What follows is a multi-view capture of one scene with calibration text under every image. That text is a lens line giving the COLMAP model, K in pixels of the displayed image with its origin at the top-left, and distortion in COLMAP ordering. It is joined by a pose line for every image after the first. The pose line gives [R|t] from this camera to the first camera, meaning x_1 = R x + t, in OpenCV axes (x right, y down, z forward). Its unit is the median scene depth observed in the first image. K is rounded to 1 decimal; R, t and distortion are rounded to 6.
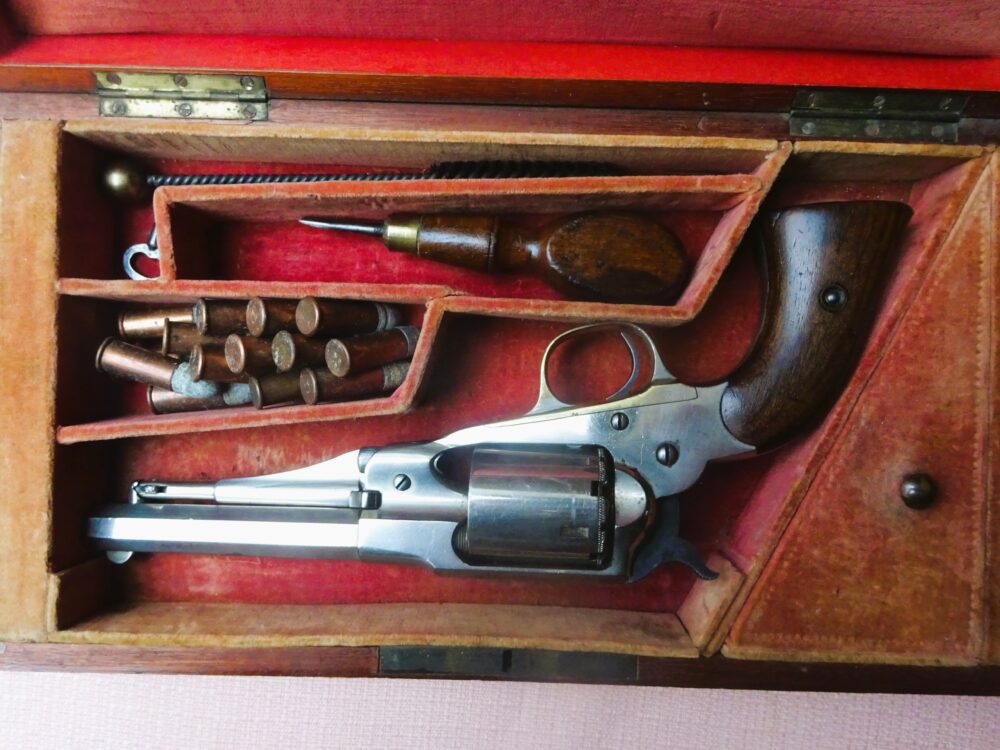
lens RADIAL K [[713.9, 0, 499.2], [0, 713.9, 370.7], [0, 0, 1]] dist [-0.013007, -0.004074]
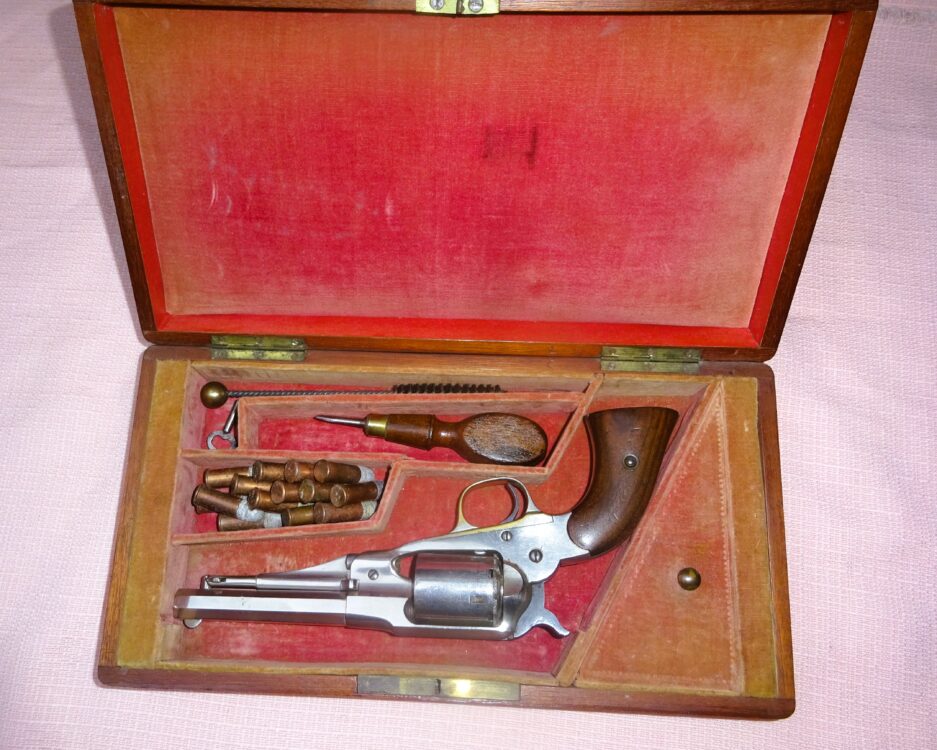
lens RADIAL K [[699.6, 0, 467.8], [0, 699.6, 375.7], [0, 0, 1]] dist [-0.003877, -0.001726]
pose [[0.998780, 0.006153, 0.049002, -0.001670], [0.008043, 0.958697, -0.284317, 0.172683], [-0.048728, 0.284364, 0.957477, -0.644939]]
